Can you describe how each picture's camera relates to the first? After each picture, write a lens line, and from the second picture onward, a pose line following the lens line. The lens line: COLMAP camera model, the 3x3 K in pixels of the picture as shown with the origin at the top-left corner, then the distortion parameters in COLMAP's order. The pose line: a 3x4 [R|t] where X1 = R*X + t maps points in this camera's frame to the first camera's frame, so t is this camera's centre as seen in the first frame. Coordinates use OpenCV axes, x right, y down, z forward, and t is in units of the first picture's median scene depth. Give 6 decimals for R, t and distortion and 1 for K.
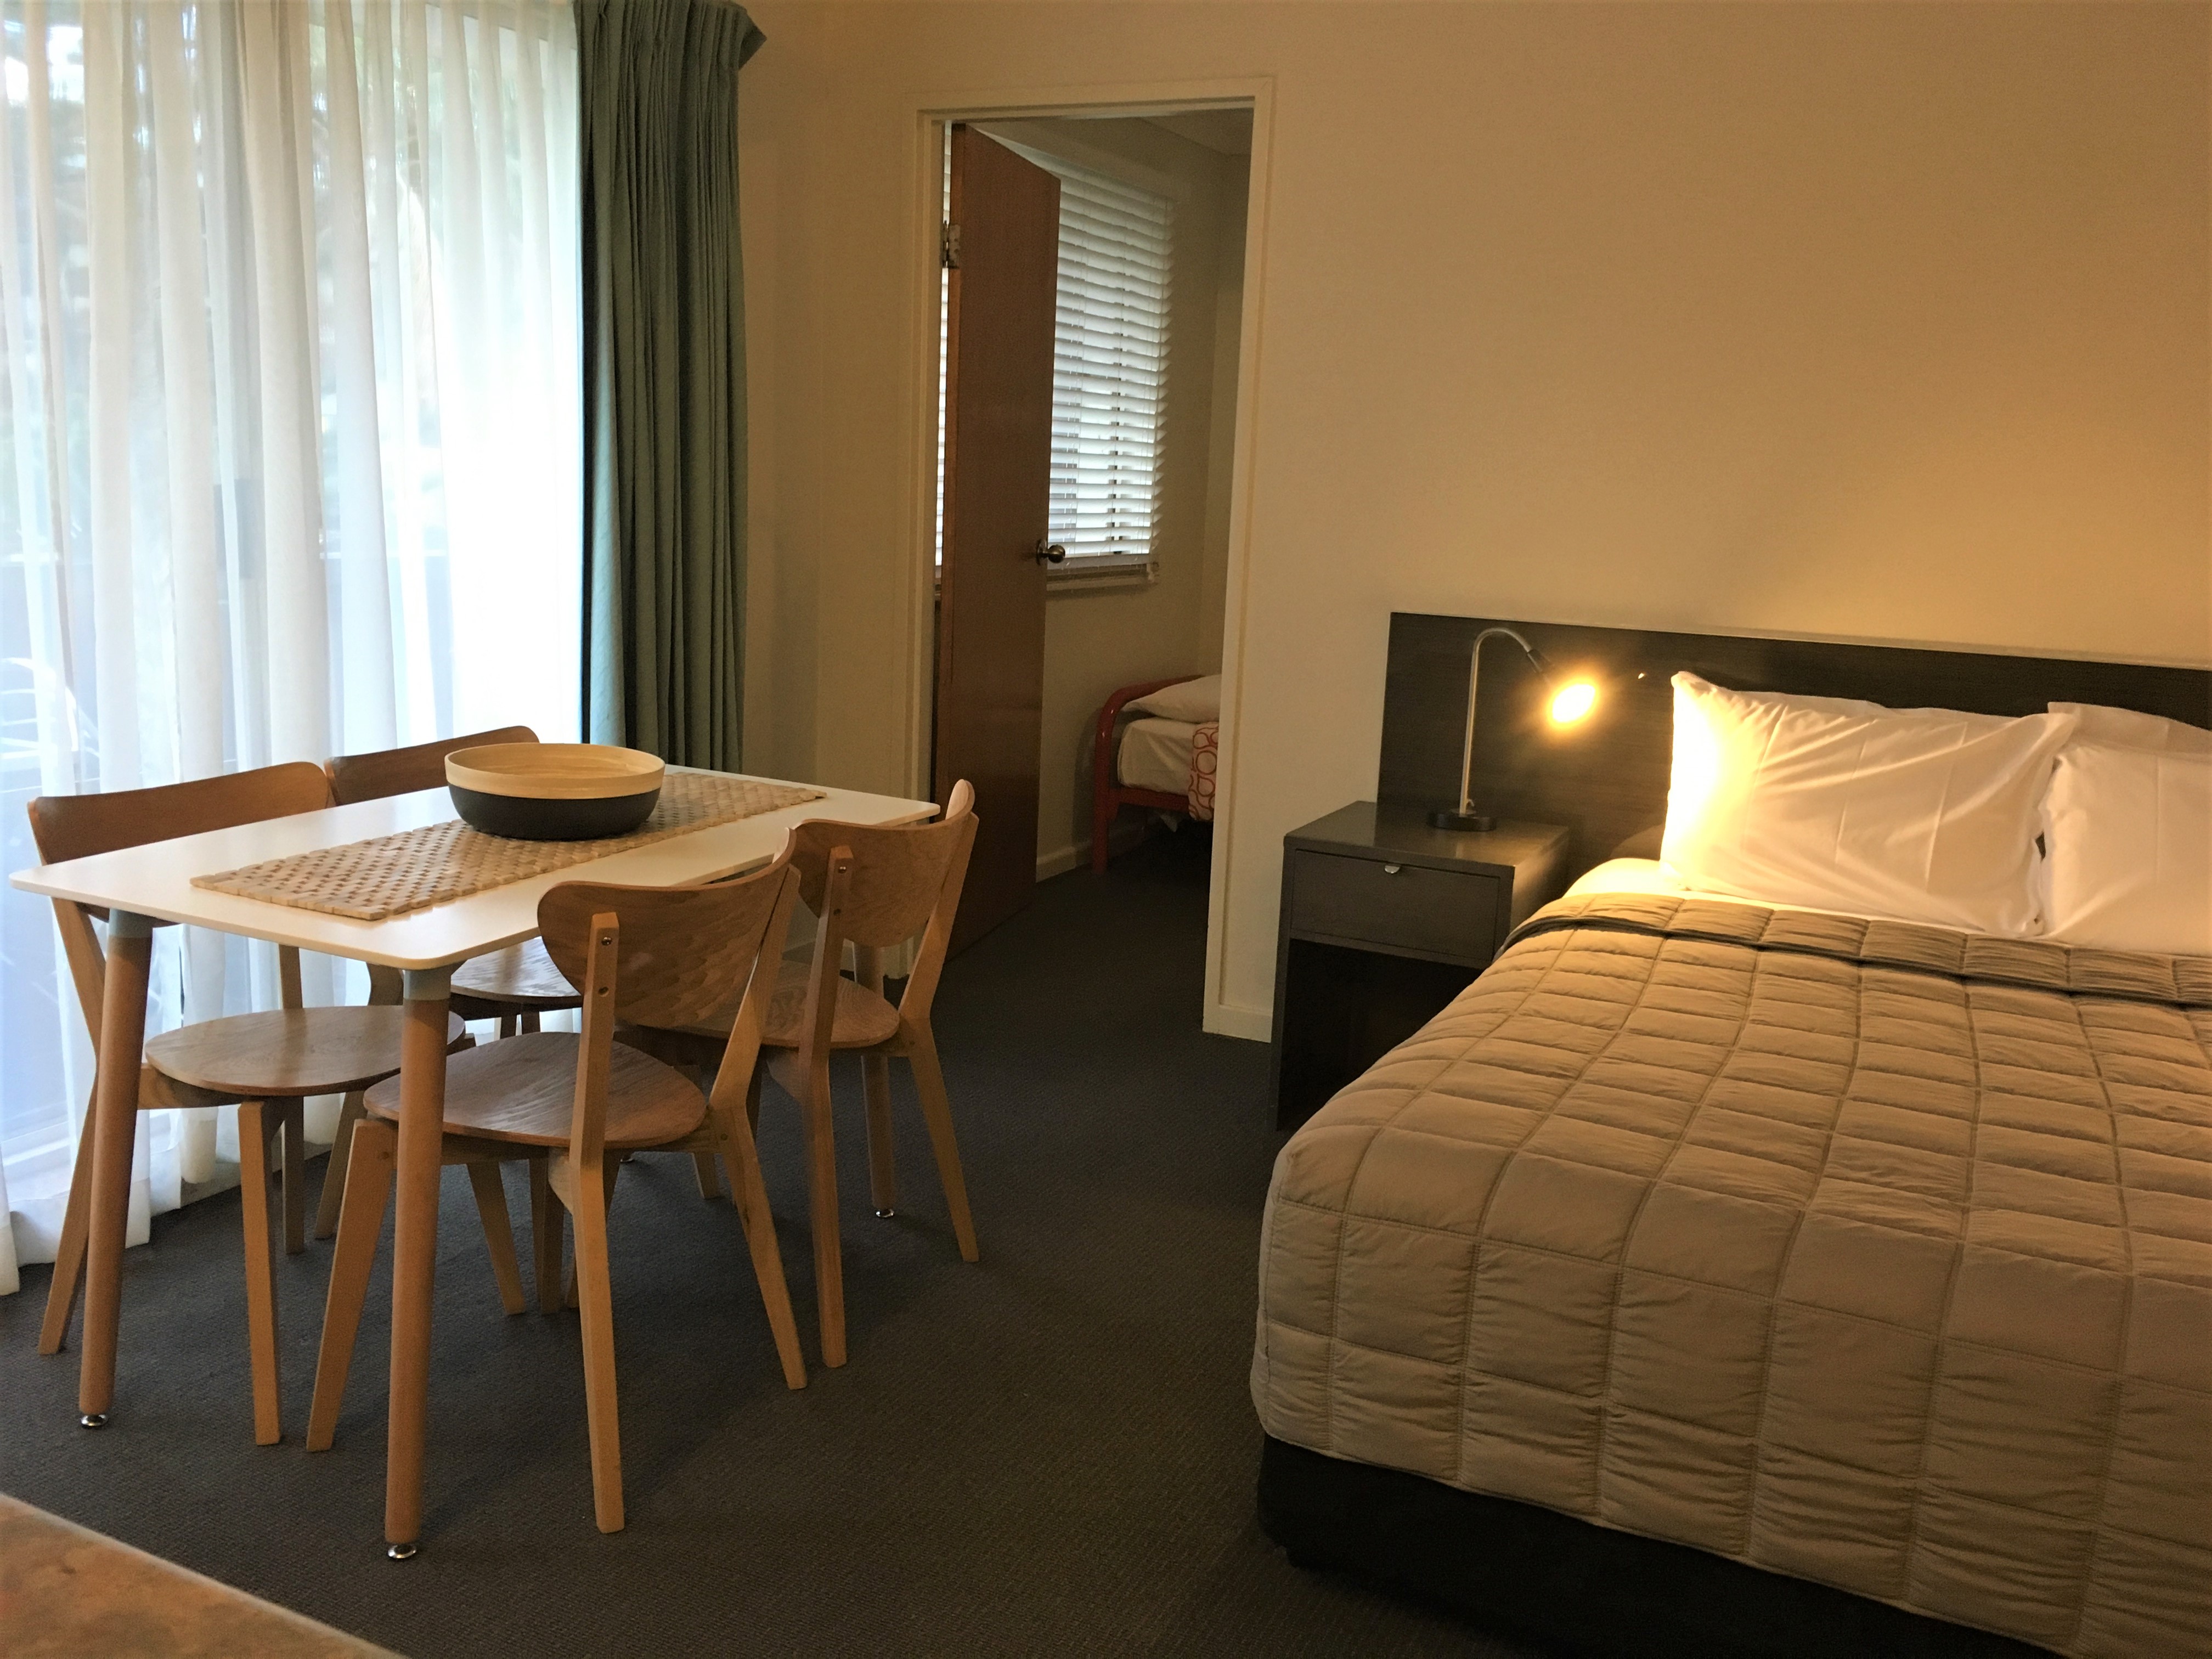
lens RADIAL K [[1882.9, 0, 1106.0], [0, 1882.9, 829.5], [0, 0, 1]] dist [0.091115, -0.137493]
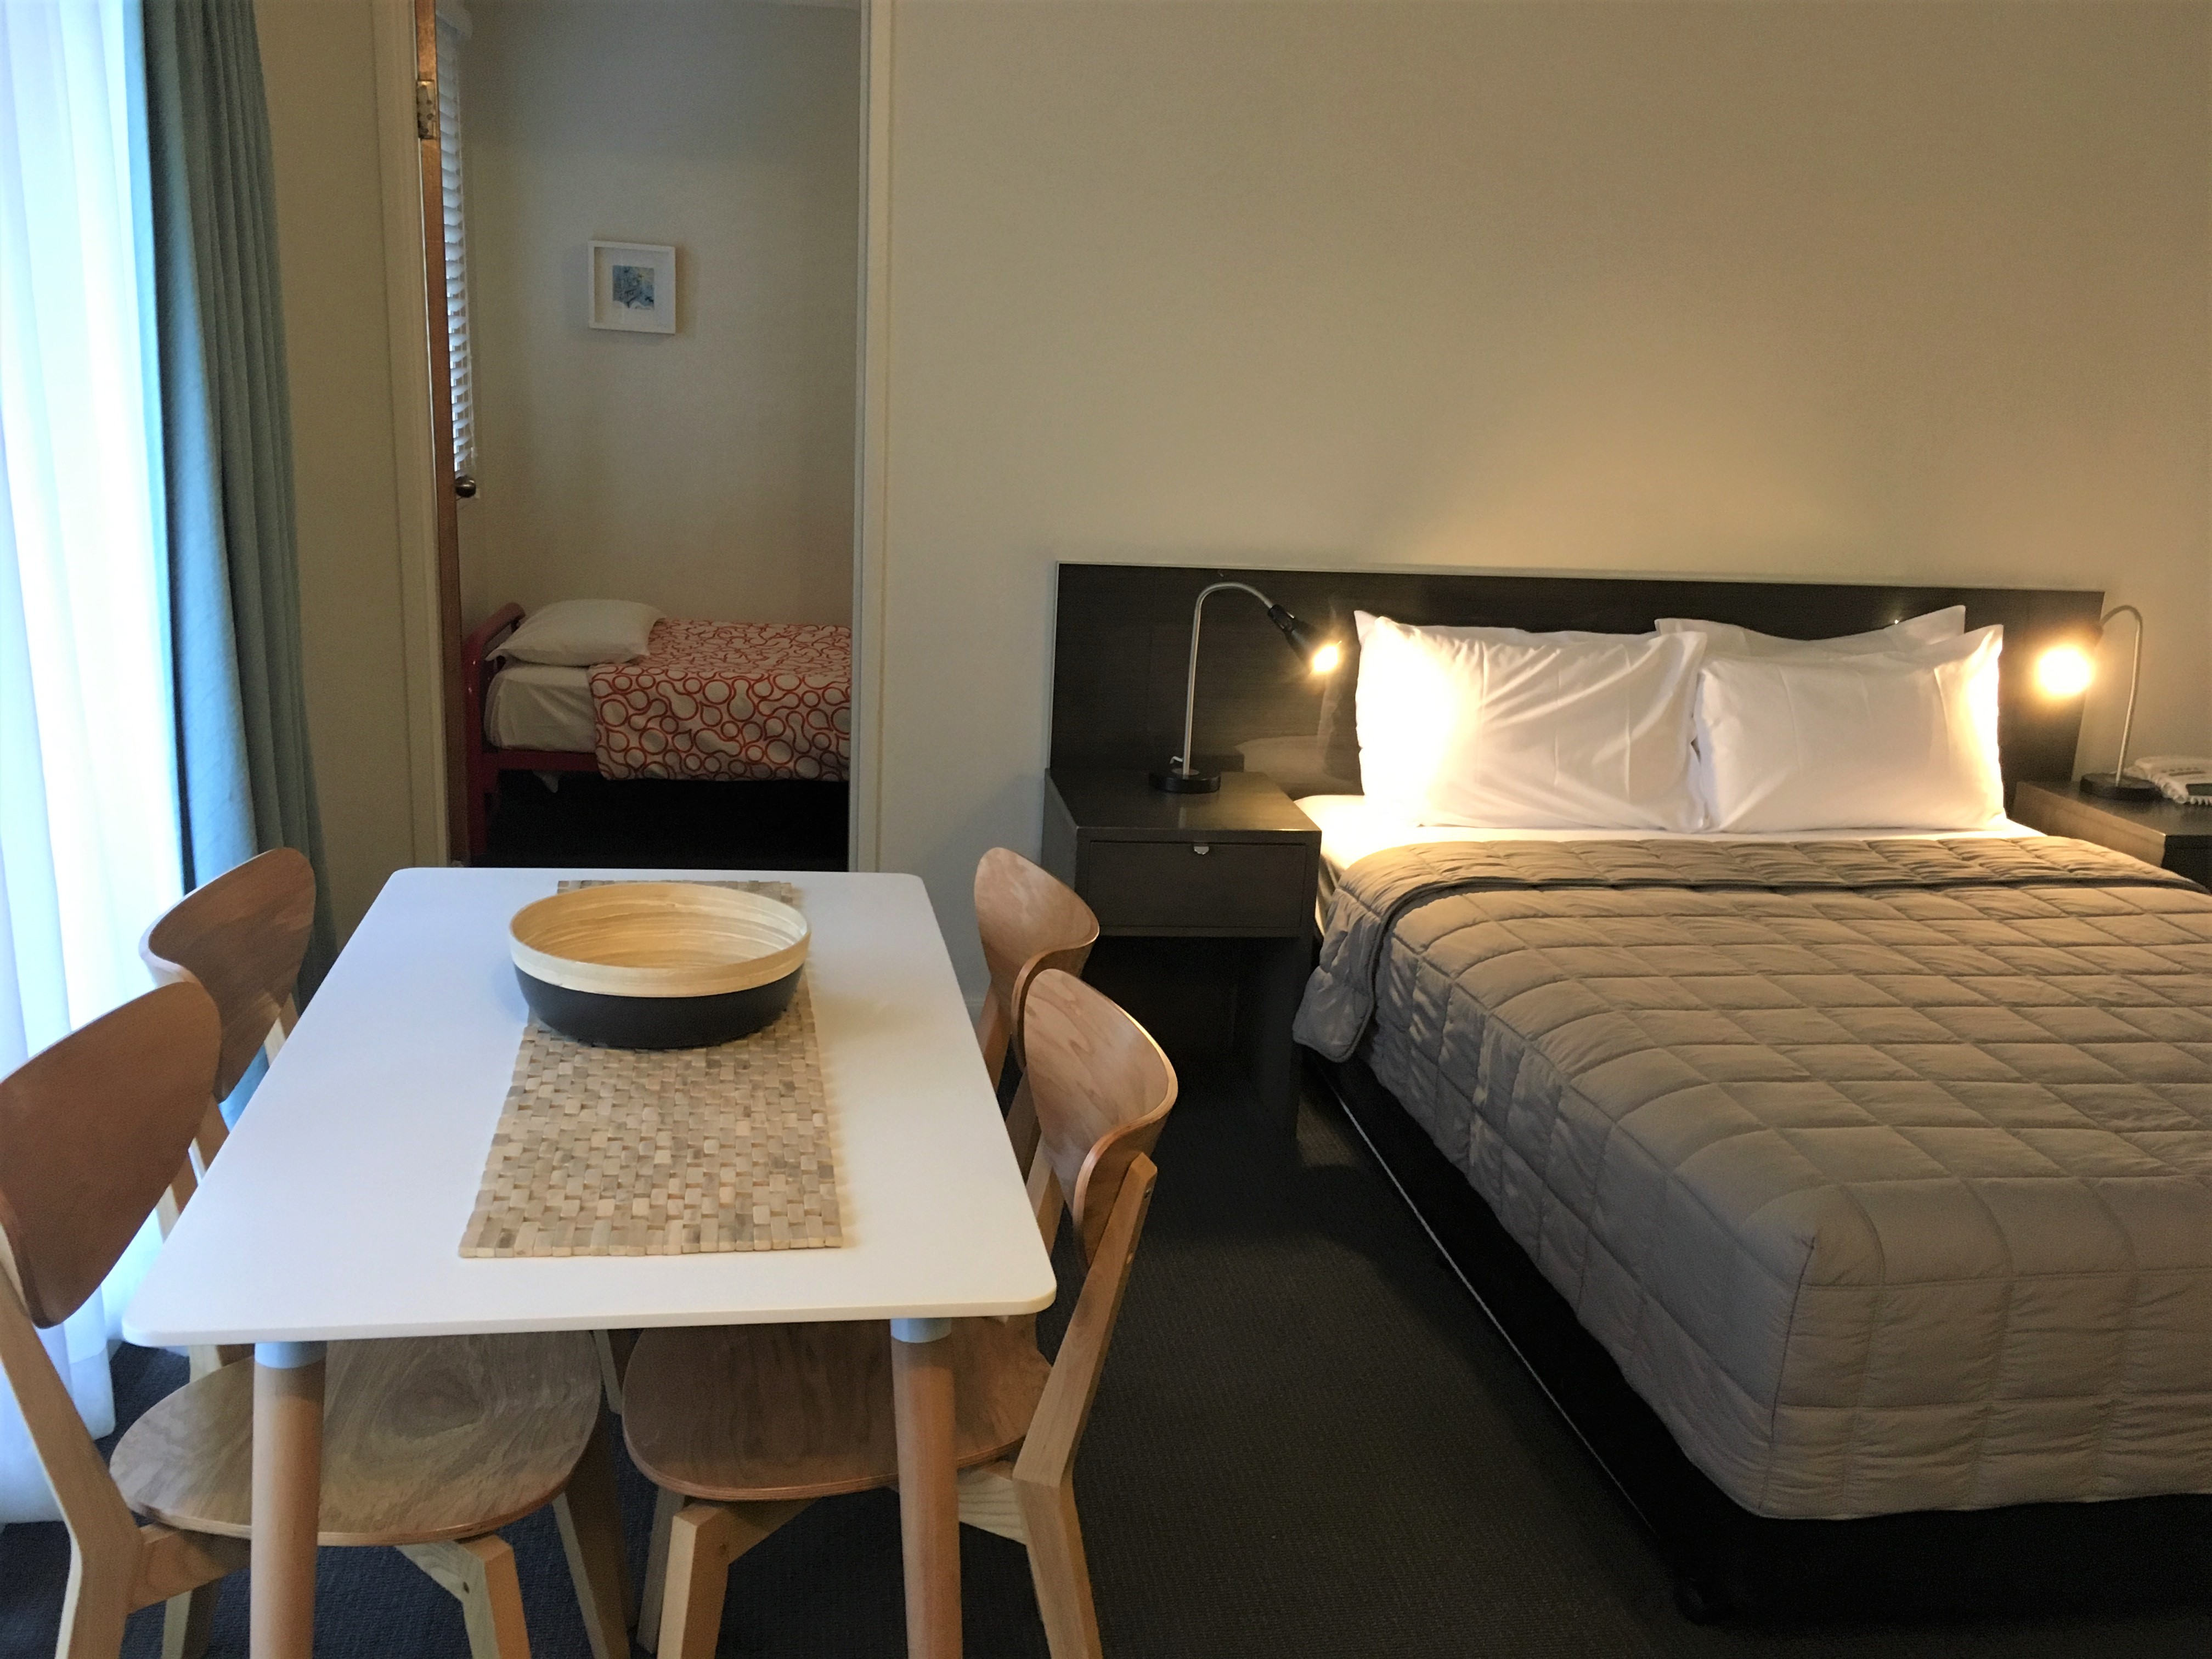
lens RADIAL K [[1882.9, 0, 1106.0], [0, 1882.9, 829.5], [0, 0, 1]] dist [0.091115, -0.137493]
pose [[0.822429, -0.145955, 0.549825, -0.439788], [0.095291, 0.988215, 0.119793, -0.115723], [-0.560830, -0.046128, 0.826645, 0.257614]]
